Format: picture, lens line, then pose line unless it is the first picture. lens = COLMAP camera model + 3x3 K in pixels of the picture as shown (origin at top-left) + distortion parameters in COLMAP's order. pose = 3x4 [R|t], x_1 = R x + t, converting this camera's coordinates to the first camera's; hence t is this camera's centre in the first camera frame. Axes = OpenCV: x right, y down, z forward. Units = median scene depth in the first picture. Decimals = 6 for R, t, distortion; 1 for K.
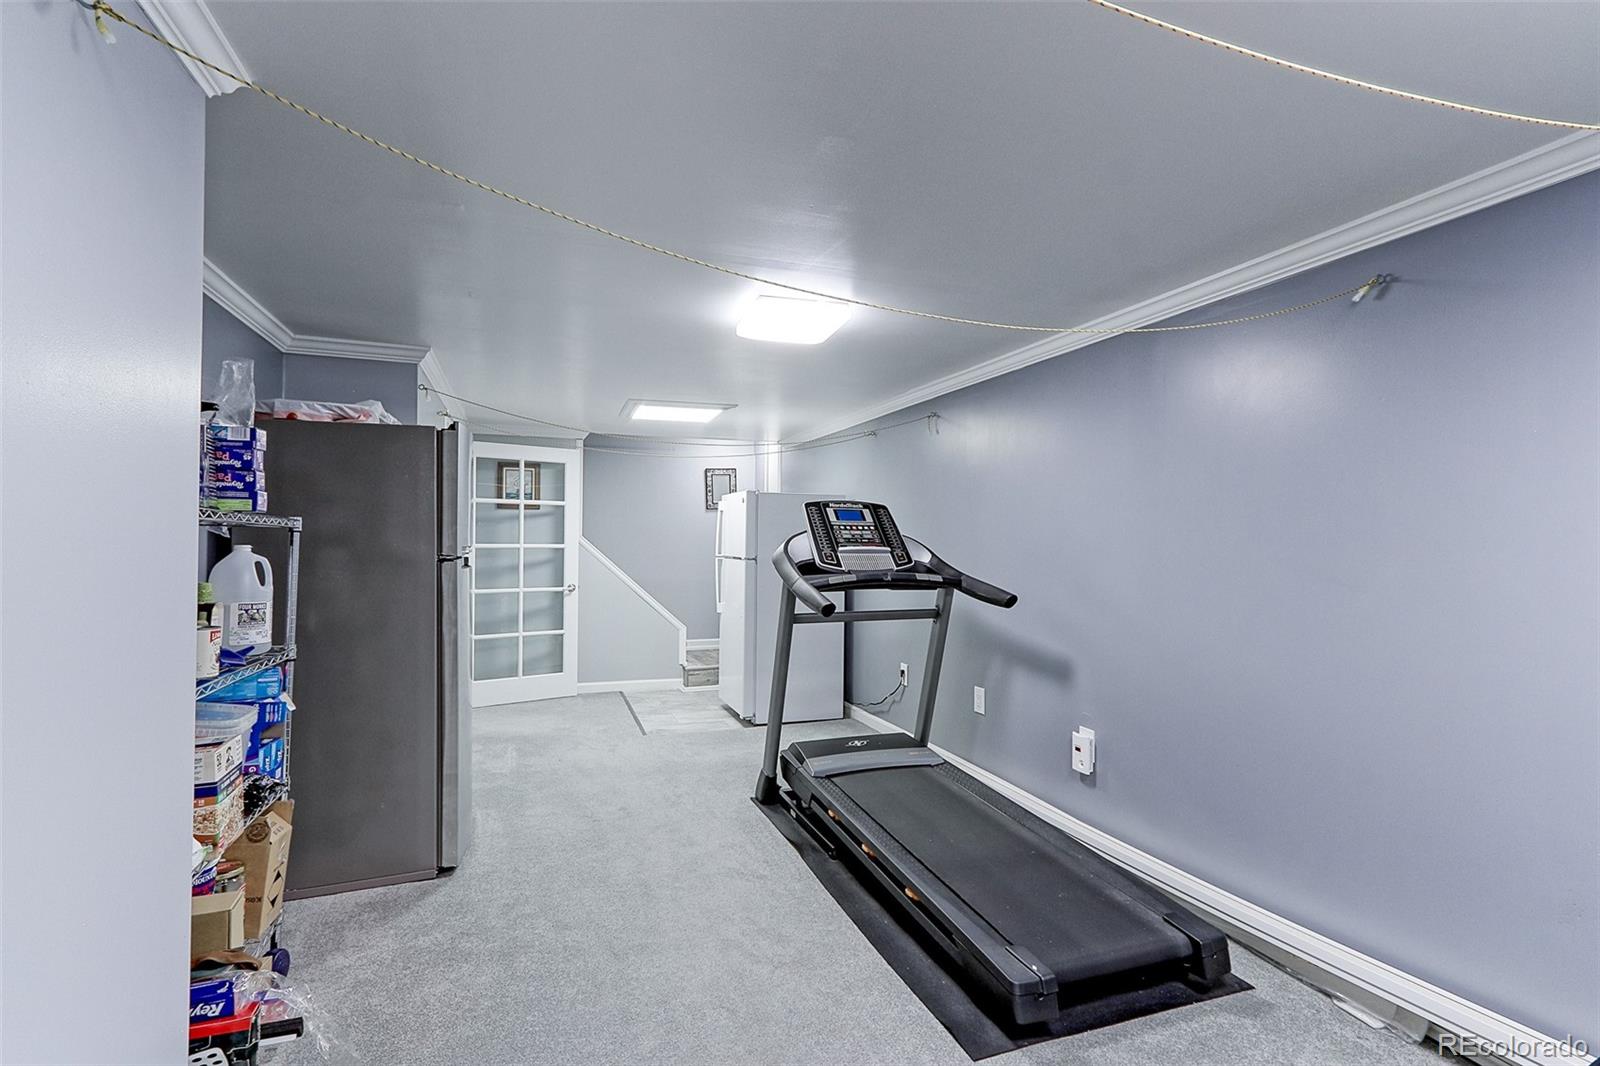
lens RADIAL K [[748.8, 0, 798.6], [0, 748.8, 533.1], [0, 0, 1]] dist [-0.007829, 0.000143]
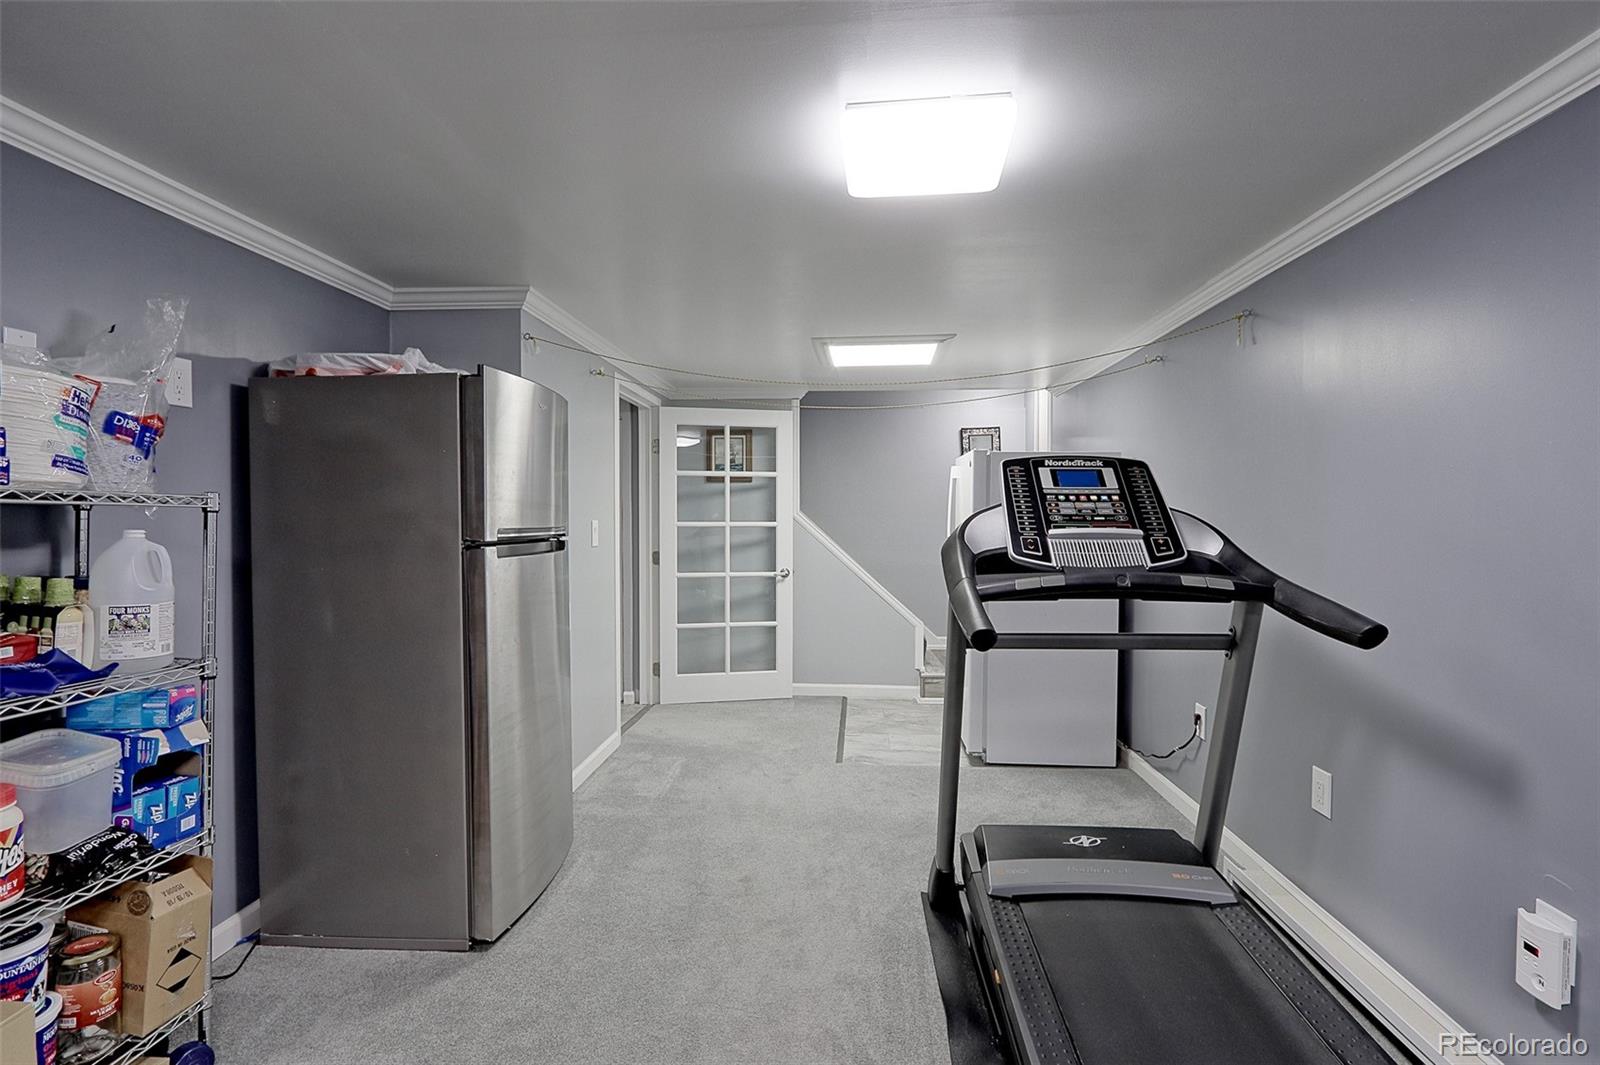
lens RADIAL K [[748.8, 0, 833.1], [0, 748.8, 528.0], [0, 0, 1]] dist [-0.007829, 0.000143]
pose [[0.914396, 0.002896, -0.404810, 0.137246], [0.008070, 0.999645, 0.025381, 0.000417], [0.404740, -0.026475, 0.914049, 0.343242]]
